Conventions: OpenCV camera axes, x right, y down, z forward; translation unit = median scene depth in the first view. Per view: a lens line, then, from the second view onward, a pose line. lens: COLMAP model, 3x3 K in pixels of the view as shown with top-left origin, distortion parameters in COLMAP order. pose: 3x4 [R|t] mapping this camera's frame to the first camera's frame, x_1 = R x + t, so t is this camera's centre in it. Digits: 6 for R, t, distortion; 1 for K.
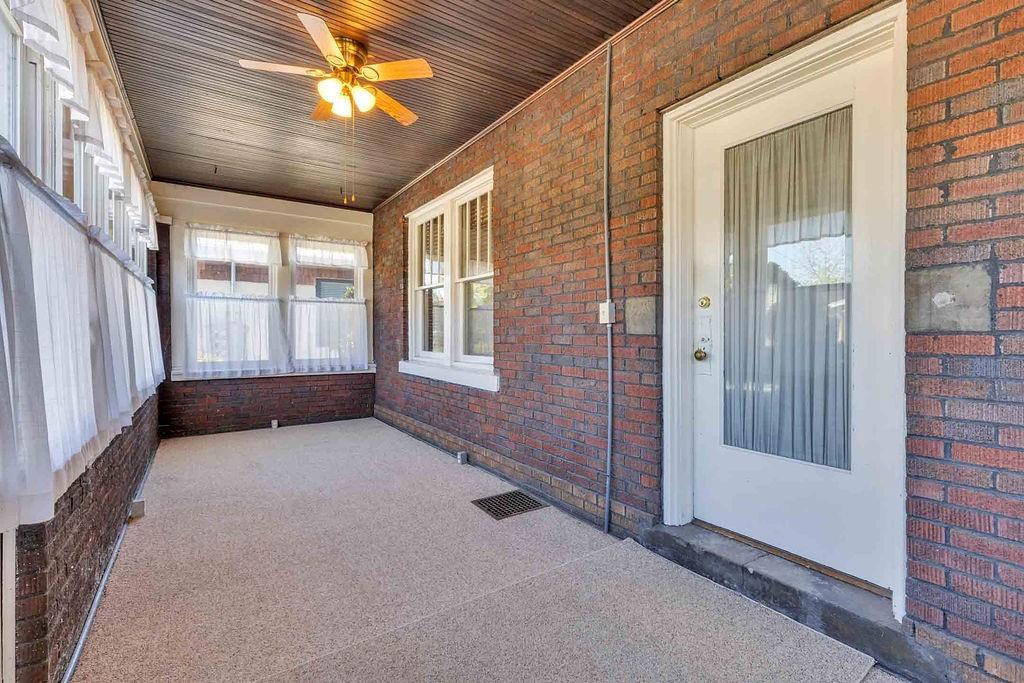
lens RADIAL K [[462.5, 0, 512.8], [0, 462.5, 338.5], [0, 0, 1]] dist [0.000513, -0.000190]
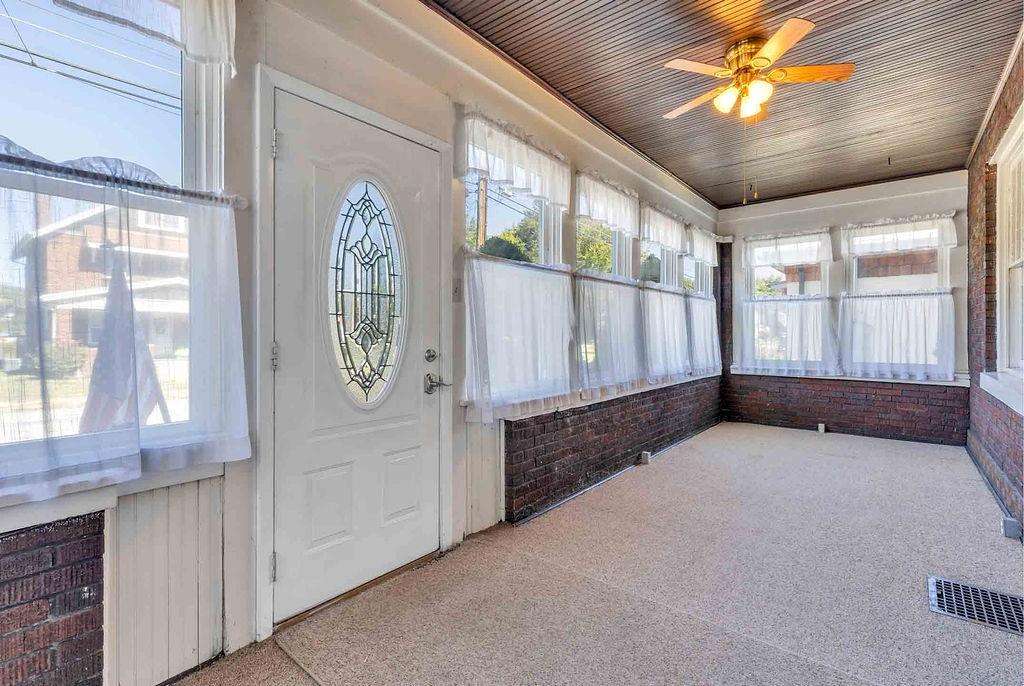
lens RADIAL K [[462.5, 0, 511.7], [0, 462.5, 336.6], [0, 0, 1]] dist [0.000513, -0.000190]
pose [[0.271773, 0.003701, -0.962354, 0.231364], [-0.007892, 0.999968, 0.001616, -0.000801], [0.962329, 0.007156, 0.271793, 0.118852]]
